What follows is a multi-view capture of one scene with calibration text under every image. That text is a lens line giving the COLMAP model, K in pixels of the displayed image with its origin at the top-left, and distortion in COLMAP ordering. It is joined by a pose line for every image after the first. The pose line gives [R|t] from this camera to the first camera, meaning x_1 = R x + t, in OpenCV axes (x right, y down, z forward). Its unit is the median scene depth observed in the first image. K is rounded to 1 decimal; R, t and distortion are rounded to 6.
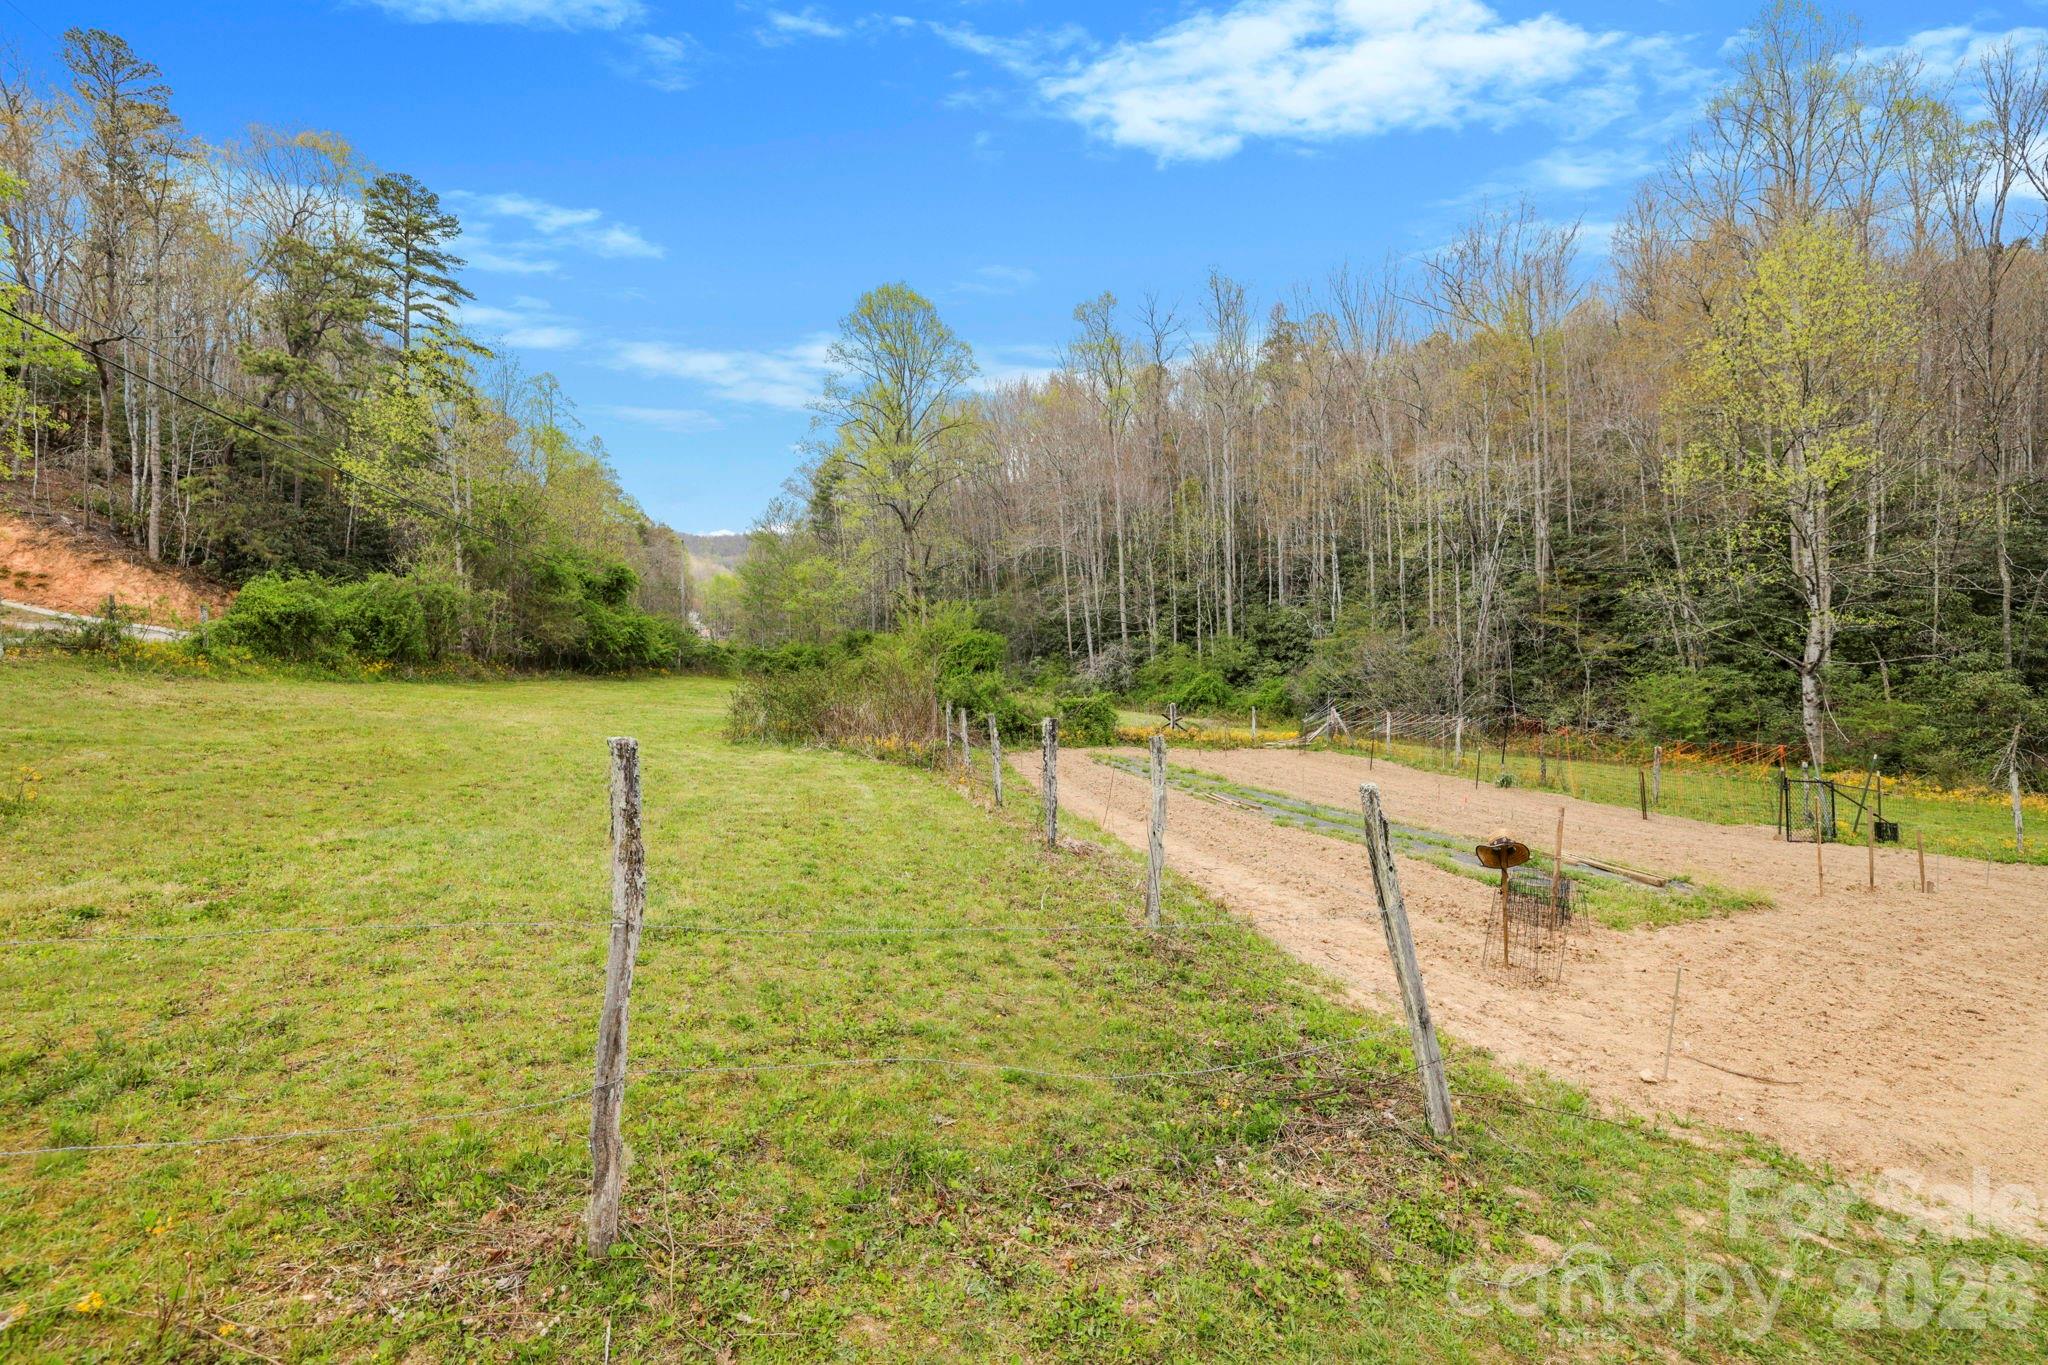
lens RADIAL K [[874.5, 0, 1015.9], [0, 874.5, 697.3], [0, 0, 1]] dist [0.002511, 0.000194]
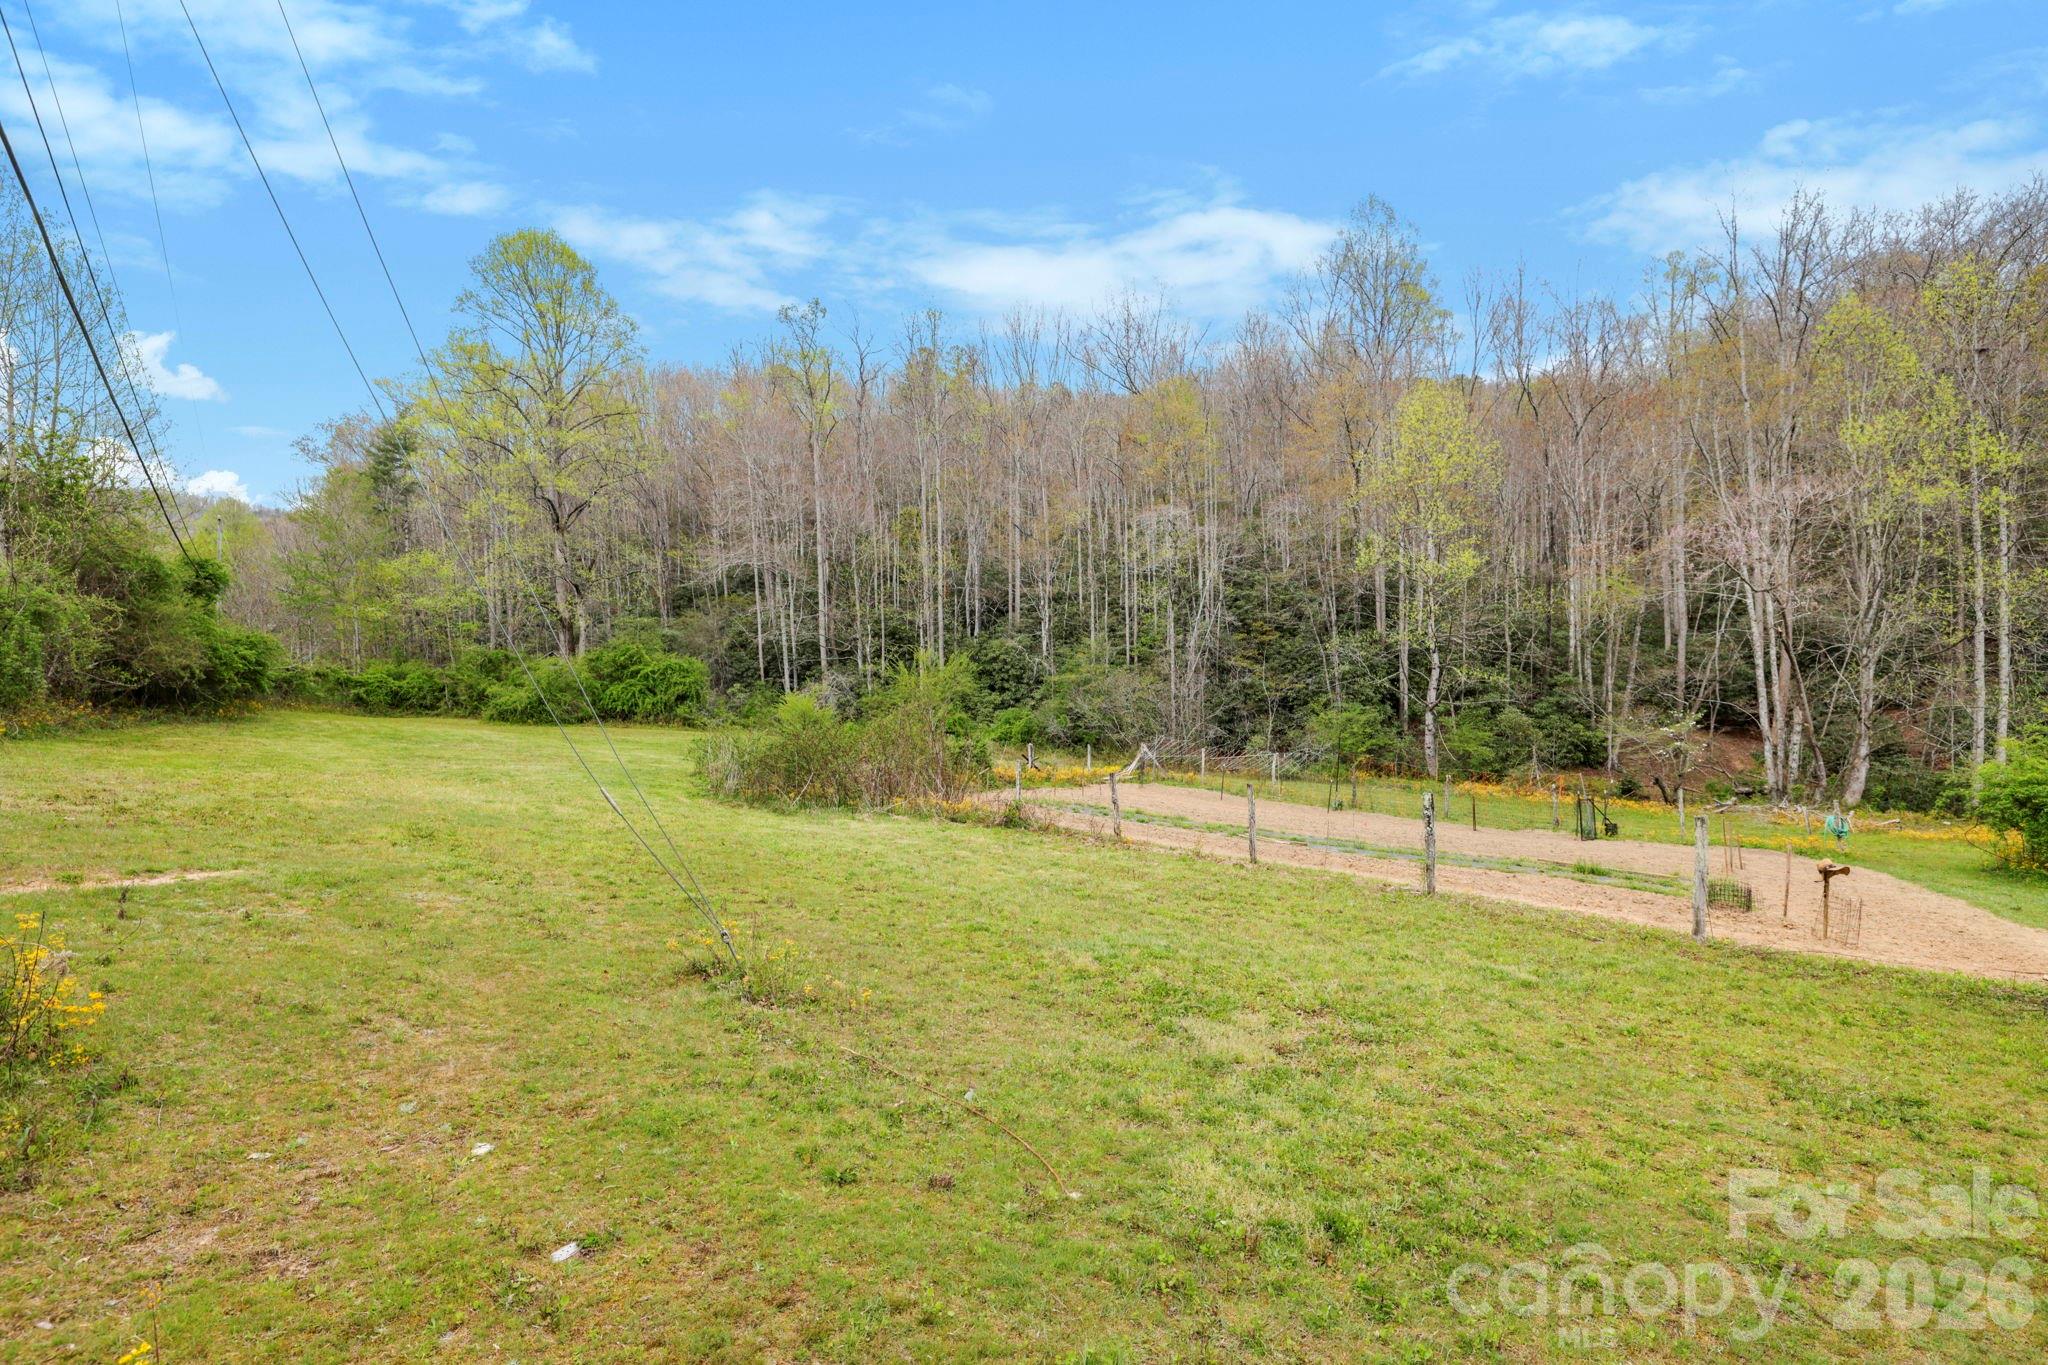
lens RADIAL K [[874.5, 0, 1015.9], [0, 874.5, 697.3], [0, 0, 1]] dist [0.002511, 0.000194]
pose [[0.874531, 0.004684, 0.484946, -0.178366], [0.007568, 0.999700, -0.023303, -0.010953], [-0.484910, 0.024050, 0.874233, 0.091502]]
